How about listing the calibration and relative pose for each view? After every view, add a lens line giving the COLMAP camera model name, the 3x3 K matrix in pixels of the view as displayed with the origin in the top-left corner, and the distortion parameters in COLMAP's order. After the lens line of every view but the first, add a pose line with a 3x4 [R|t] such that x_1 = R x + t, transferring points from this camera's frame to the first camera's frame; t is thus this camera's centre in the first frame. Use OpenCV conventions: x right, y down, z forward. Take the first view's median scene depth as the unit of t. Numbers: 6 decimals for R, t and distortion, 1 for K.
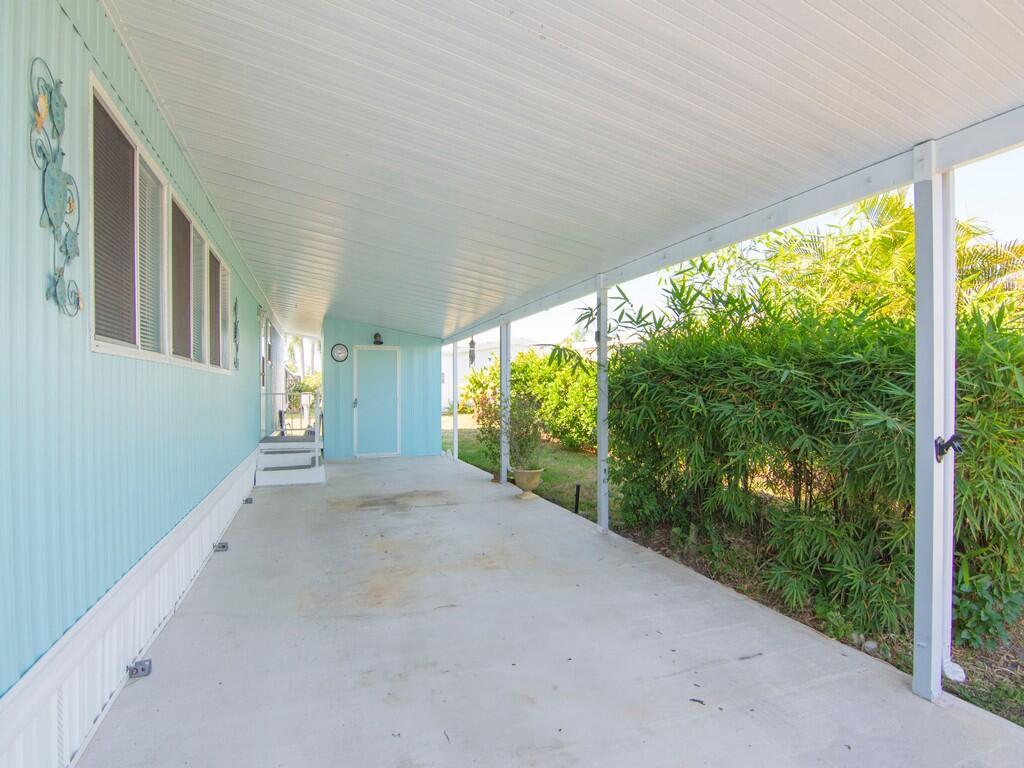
lens RADIAL K [[501.6, 0, 499.0], [0, 501.6, 396.9], [0, 0, 1]] dist [0.002361, 0.000417]
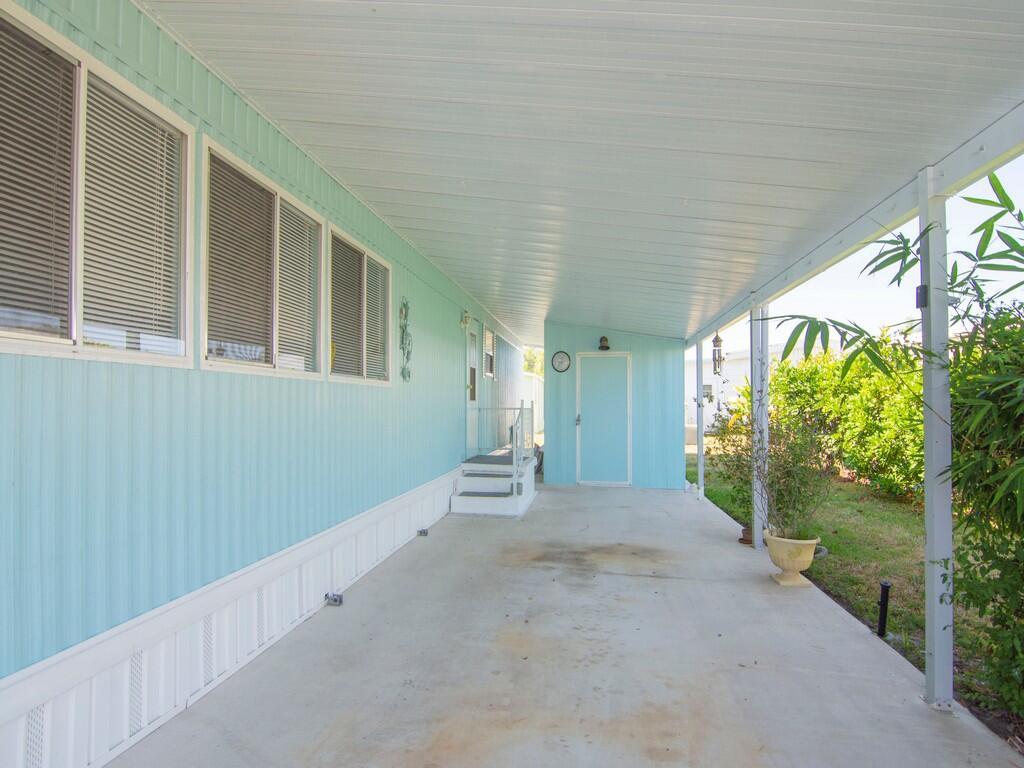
lens RADIAL K [[521.3, 0, 510.8], [0, 521.3, 394.2], [0, 0, 1]] dist [0.002640, -0.014449]
pose [[0.874417, -0.005177, -0.485147, 0.065350], [-0.011376, 0.999449, -0.031170, -0.004341], [0.485042, 0.032774, 0.873877, 0.266304]]
